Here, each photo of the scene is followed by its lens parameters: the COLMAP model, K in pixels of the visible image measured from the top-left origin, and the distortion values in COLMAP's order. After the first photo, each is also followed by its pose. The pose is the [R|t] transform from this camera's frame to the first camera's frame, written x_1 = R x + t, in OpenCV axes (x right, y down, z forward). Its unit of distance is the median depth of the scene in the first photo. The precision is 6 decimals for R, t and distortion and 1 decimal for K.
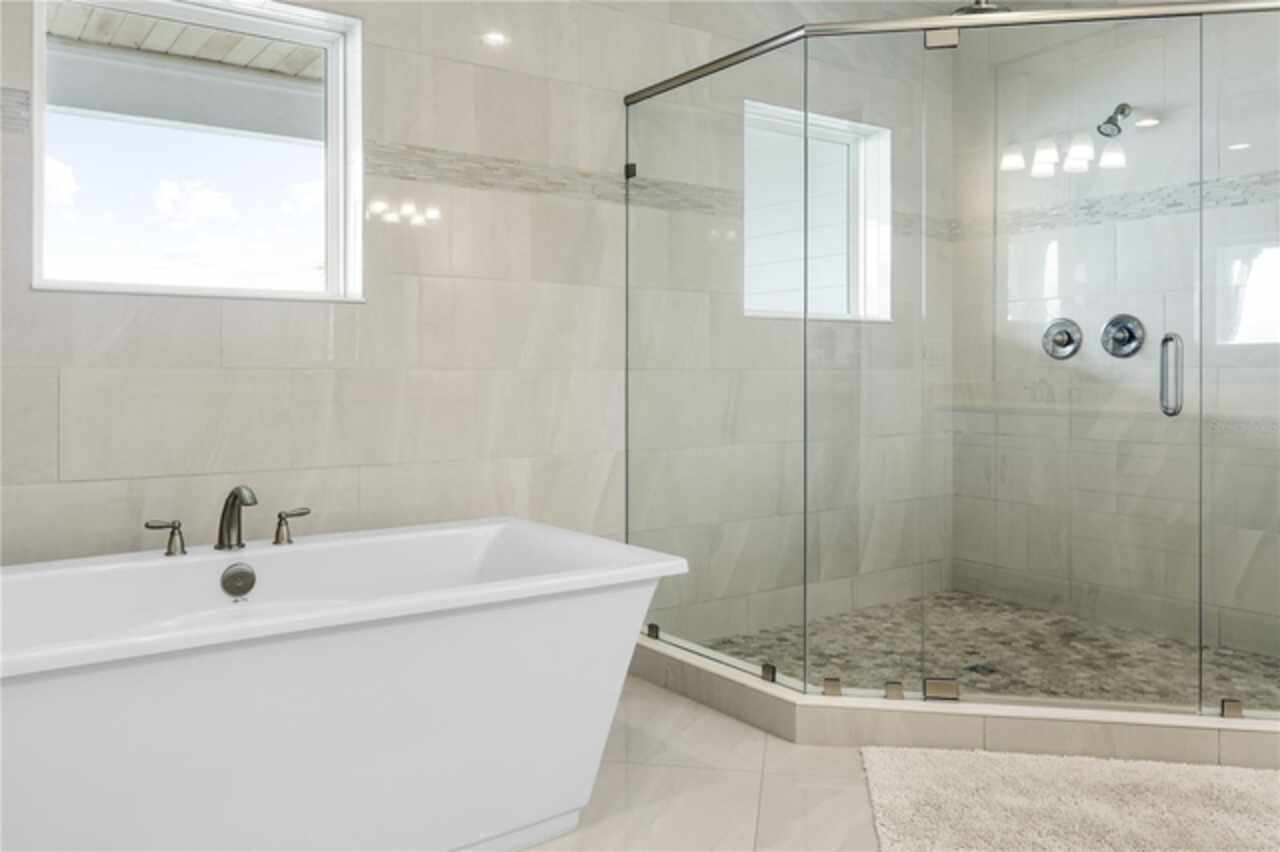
lens RADIAL K [[953.5, 0, 639.7], [0, 953.5, 390.7], [0, 0, 1]] dist [-0.041519, -0.001129]
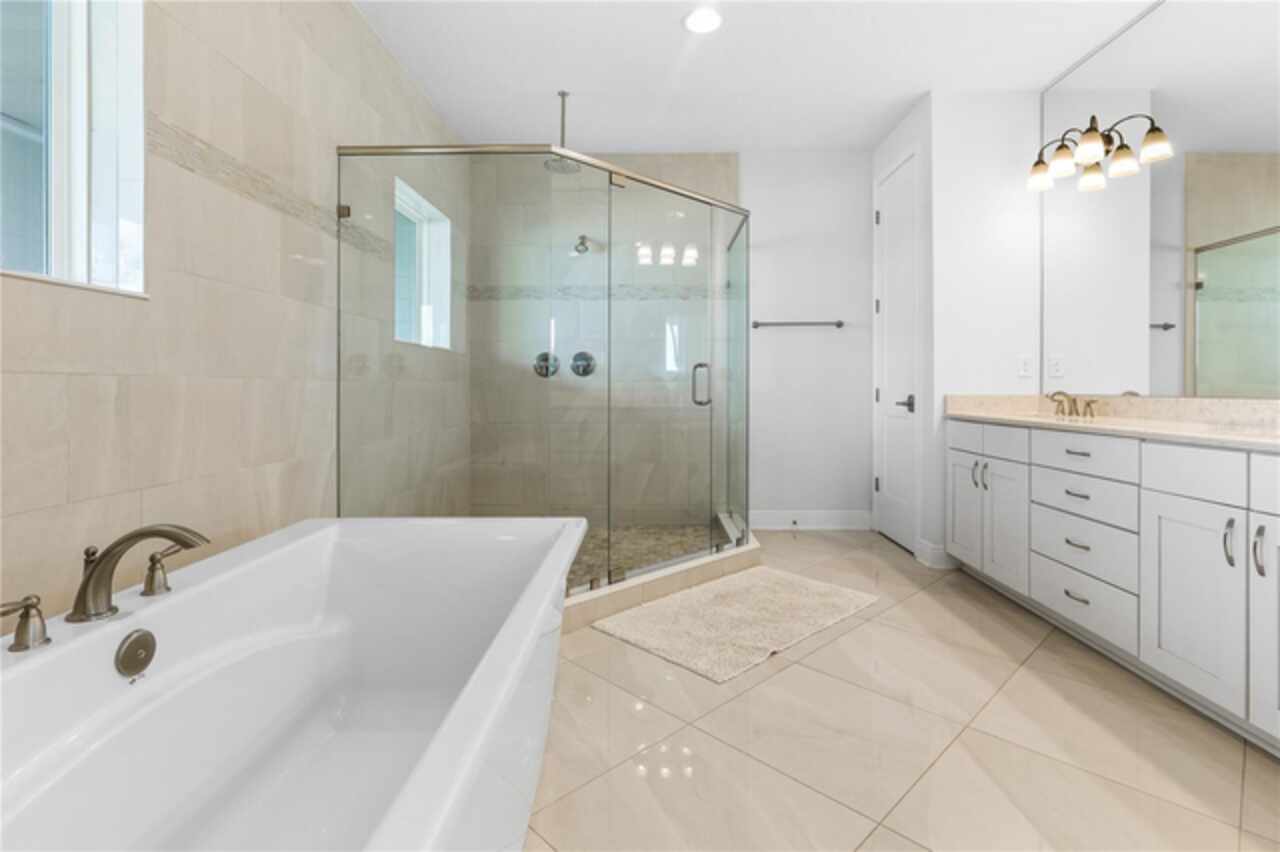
lens RADIAL K [[600.6, 0, 643.0], [0, 600.6, 387.2], [0, 0, 1]] dist [-0.000802, -0.000430]
pose [[0.585709, 0.000540, 0.810521, -0.423048], [0.012802, 0.999869, -0.009917, -0.001088], [-0.810420, 0.016185, 0.585626, 0.284337]]
